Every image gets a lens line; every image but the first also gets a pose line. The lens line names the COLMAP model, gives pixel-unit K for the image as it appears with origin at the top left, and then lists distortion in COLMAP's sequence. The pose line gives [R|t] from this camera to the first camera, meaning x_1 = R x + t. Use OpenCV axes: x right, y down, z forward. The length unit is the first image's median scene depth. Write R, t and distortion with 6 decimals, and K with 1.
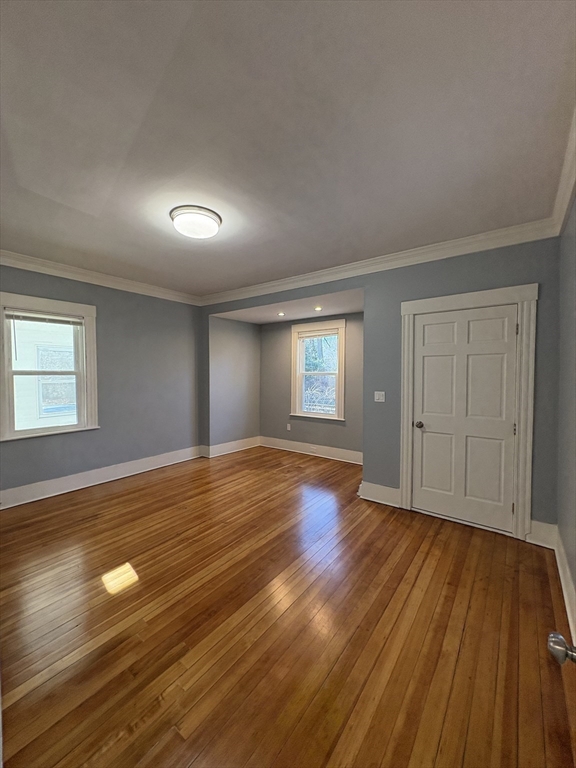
lens RADIAL K [[304.7, 0, 286.6], [0, 304.7, 383.0], [0, 0, 1]] dist [-0.004136, 0.000212]
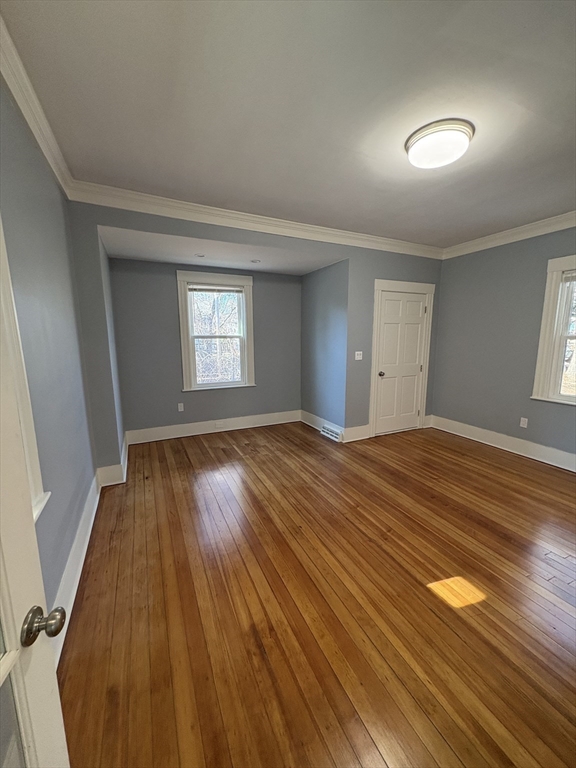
lens RADIAL K [[304.7, 0, 287.7], [0, 304.7, 384.3], [0, 0, 1]] dist [-0.004136, 0.000212]
pose [[0.461682, -0.142945, 0.875452, -0.930897], [0.030711, 0.988915, 0.145275, -0.028499], [-0.886514, -0.040184, 0.460954, 0.709243]]
